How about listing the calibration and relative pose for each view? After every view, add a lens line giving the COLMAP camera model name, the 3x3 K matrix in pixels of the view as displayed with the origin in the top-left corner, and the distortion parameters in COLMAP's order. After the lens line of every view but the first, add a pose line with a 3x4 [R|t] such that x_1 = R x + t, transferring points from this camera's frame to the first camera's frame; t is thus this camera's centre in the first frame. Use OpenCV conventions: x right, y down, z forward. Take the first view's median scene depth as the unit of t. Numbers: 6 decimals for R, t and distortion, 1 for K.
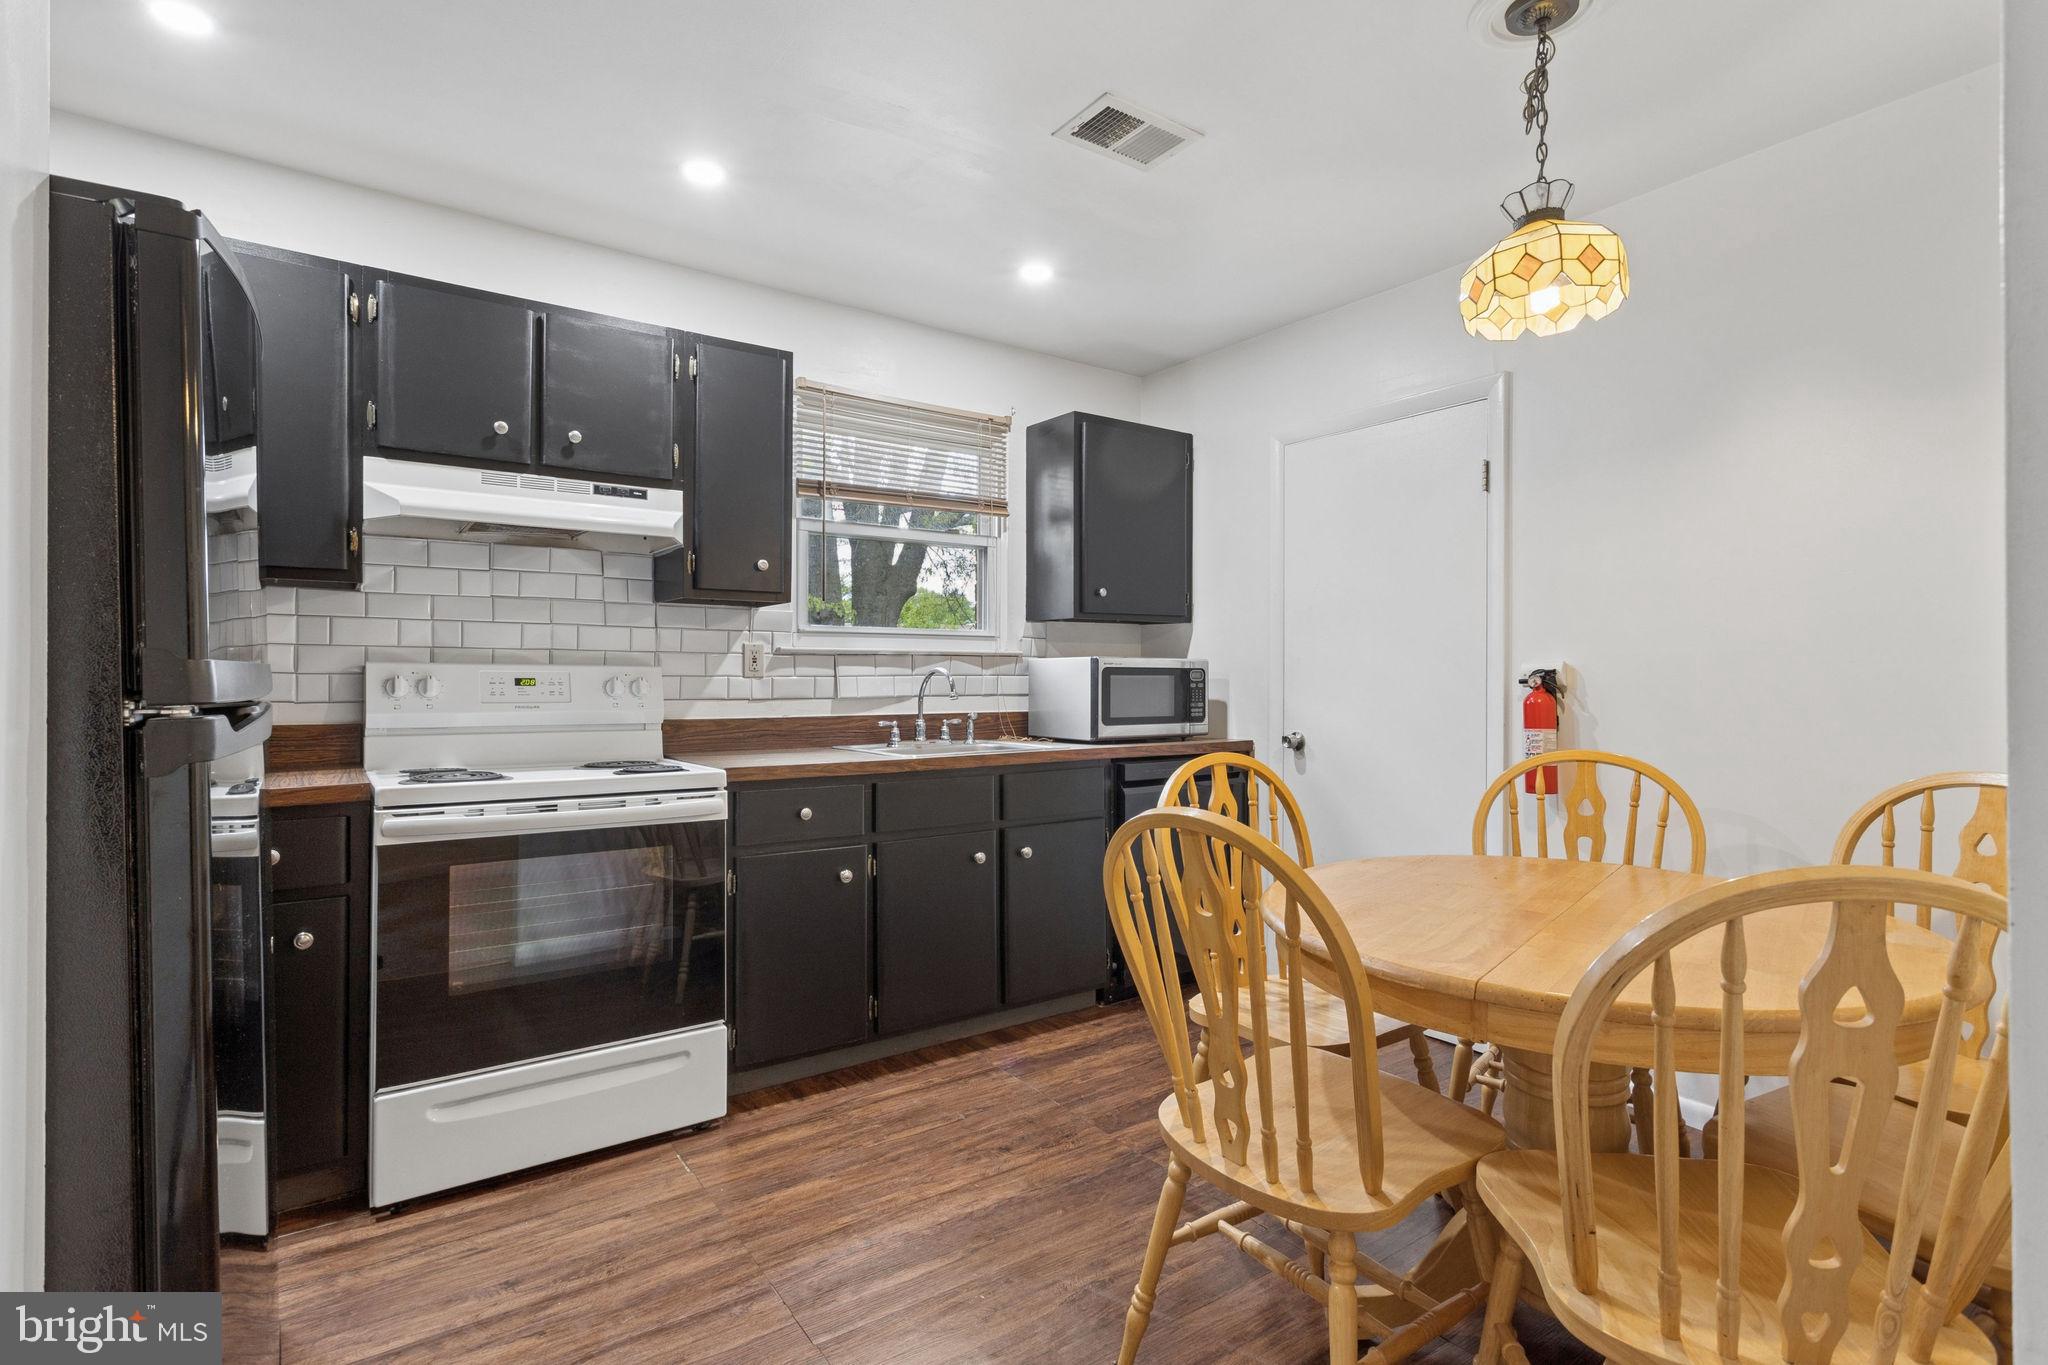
lens RADIAL K [[1013.0, 0, 1024.0], [0, 1013.0, 682.5], [0, 0, 1]] dist [0.010745, 0.000450]
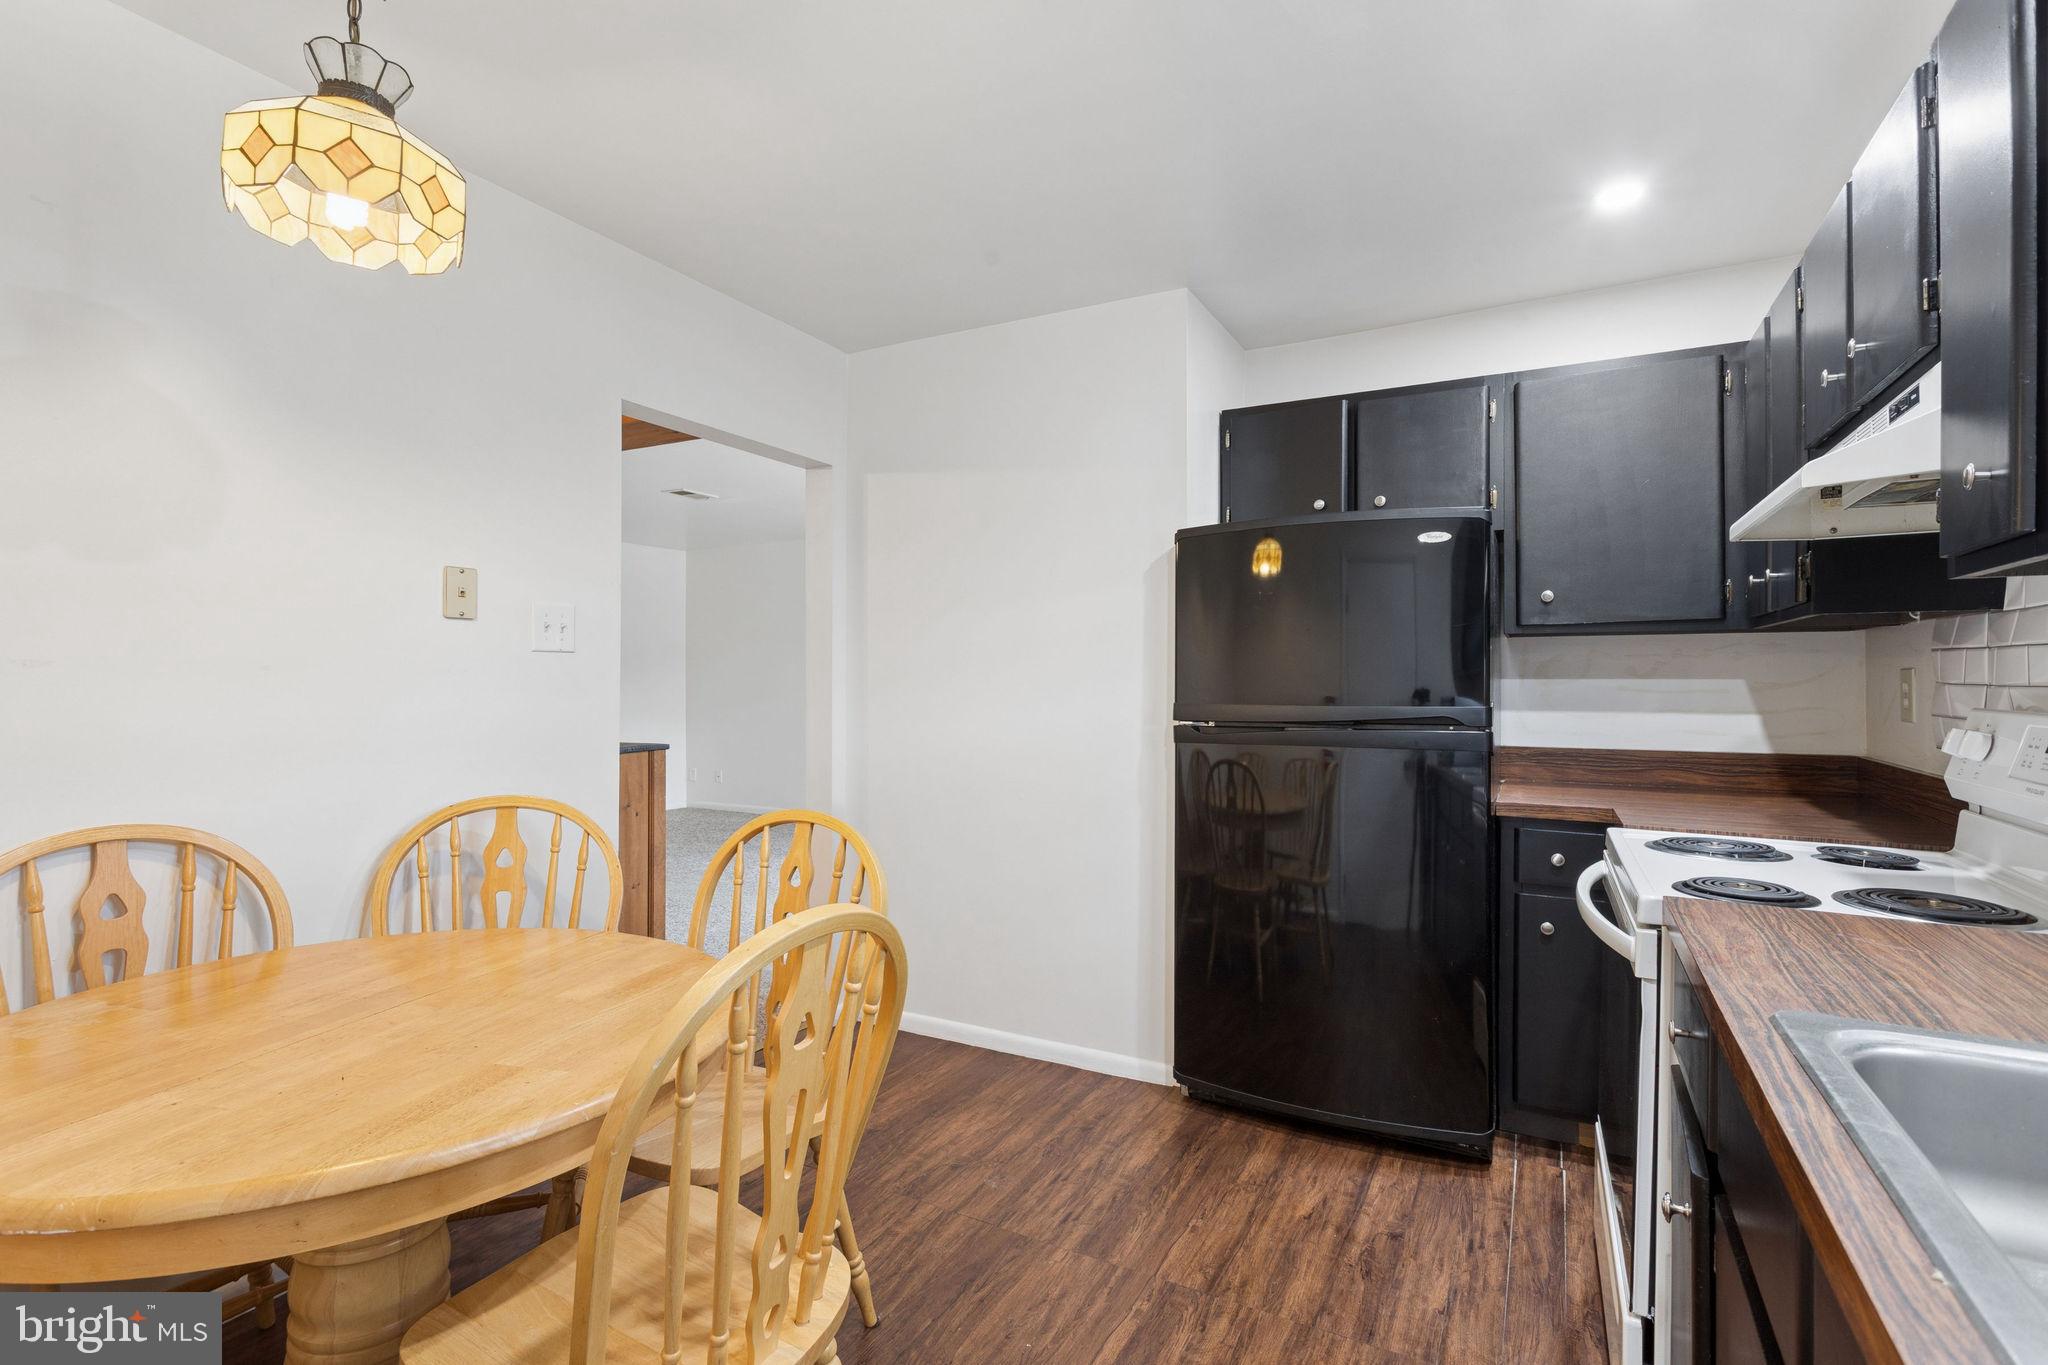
lens RADIAL K [[980.1, 0, 1018.3], [0, 980.1, 675.4], [0, 0, 1]] dist [-0.002387, 0.000172]
pose [[-0.900176, -0.009252, -0.435429, 0.256946], [-0.009950, 0.999950, -0.000677, -0.033736], [0.435414, 0.003723, -0.900223, 1.220118]]
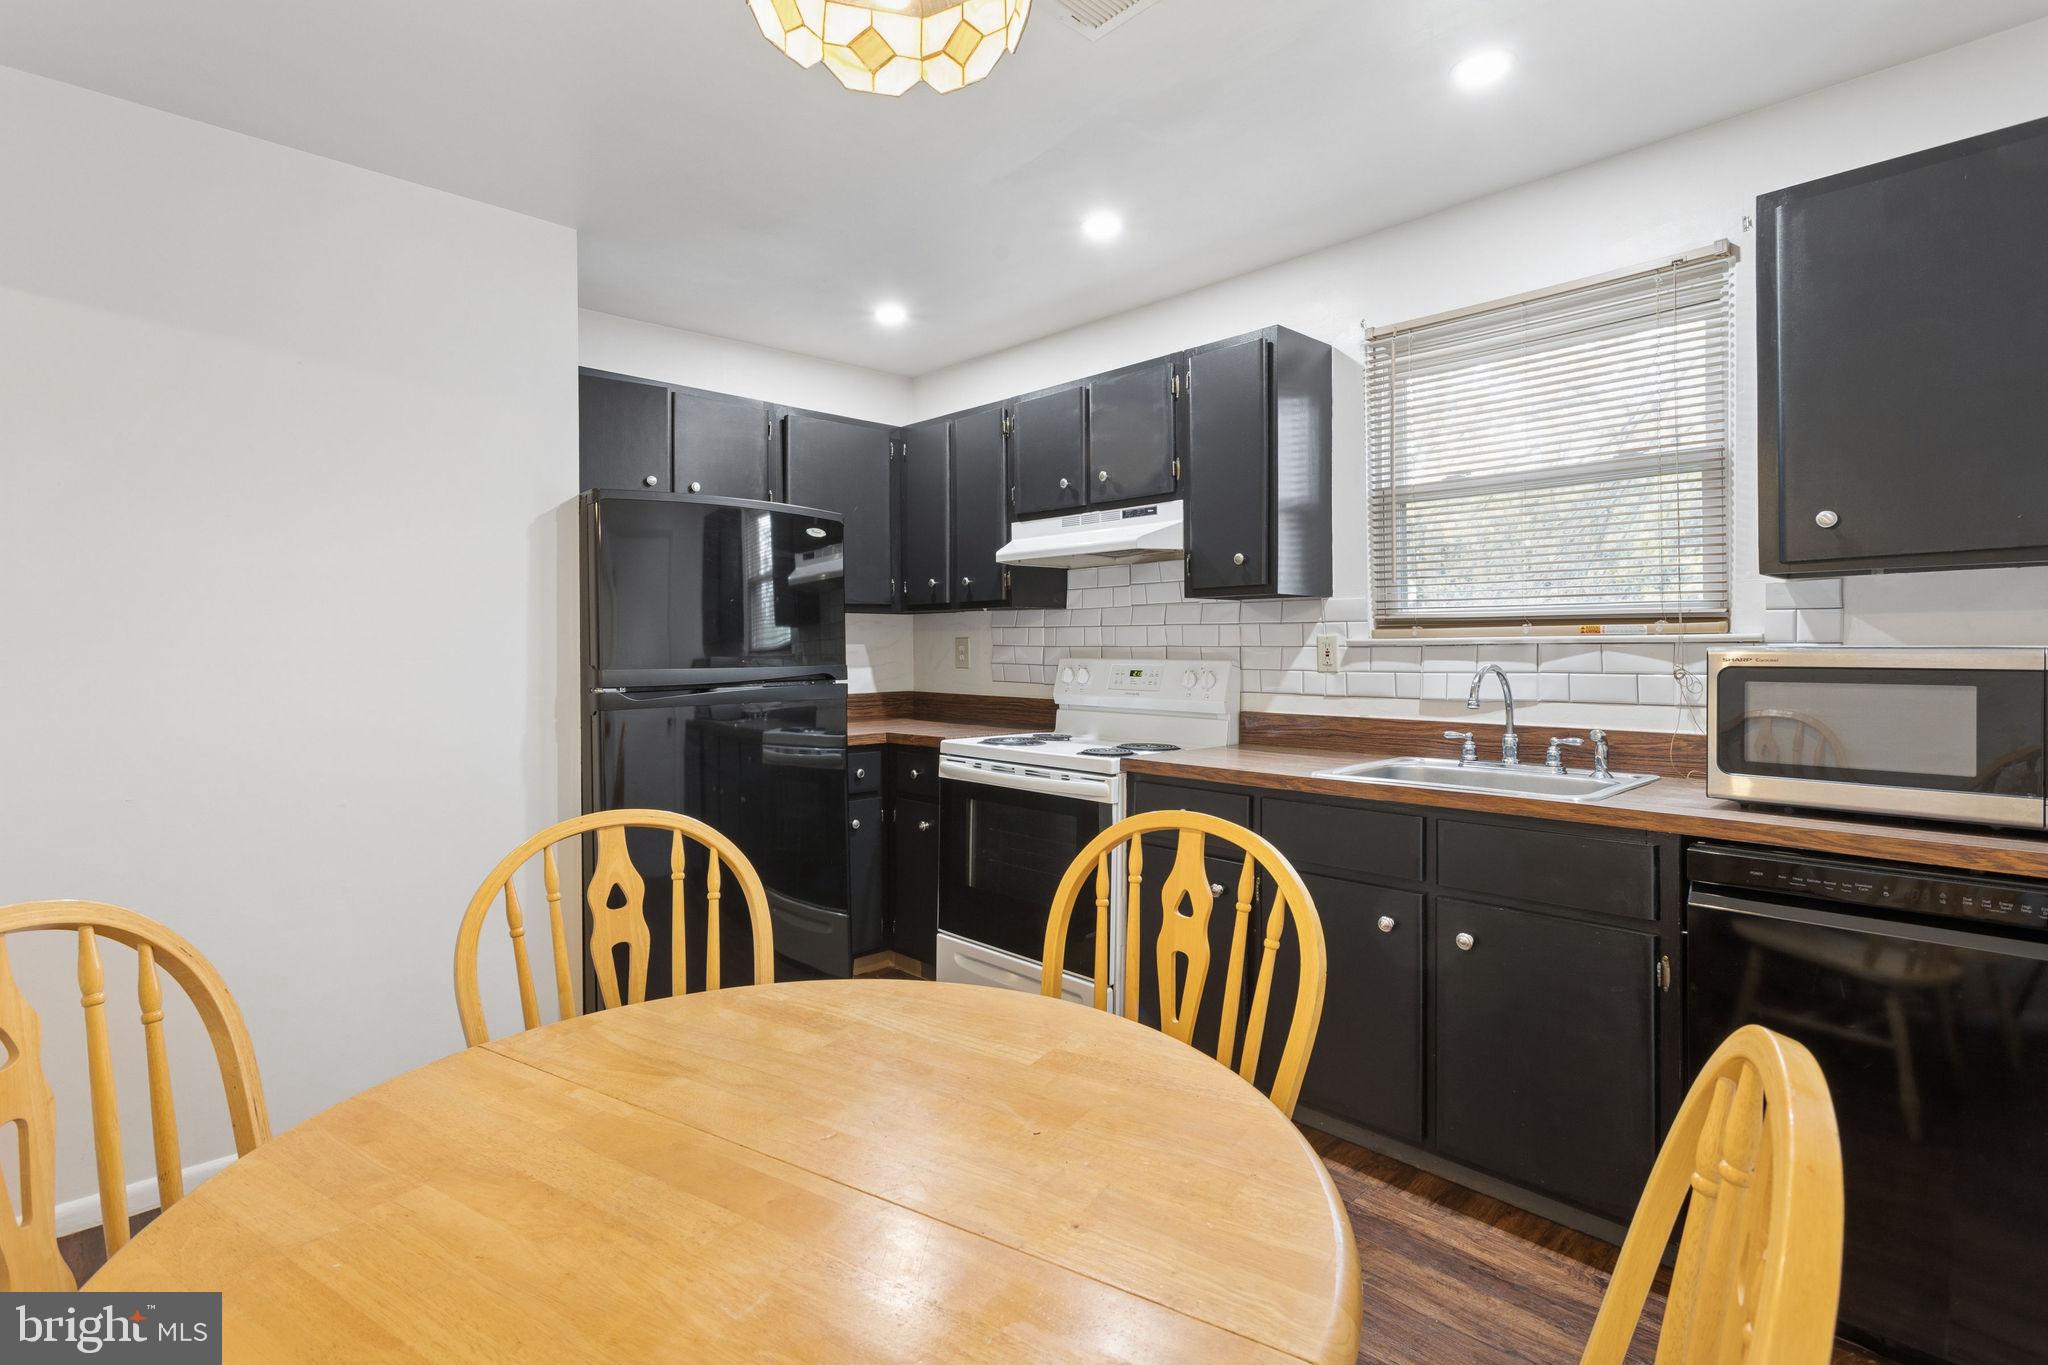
lens RADIAL K [[982.2, 0, 1007.0], [0, 982.2, 649.3], [0, 0, 1]] dist [0.001391, -0.000139]
pose [[0.141210, -0.002031, -0.989978, 0.667445], [-0.001740, 0.999996, -0.002300, -0.026670], [0.989978, 0.002047, 0.141206, 0.663992]]
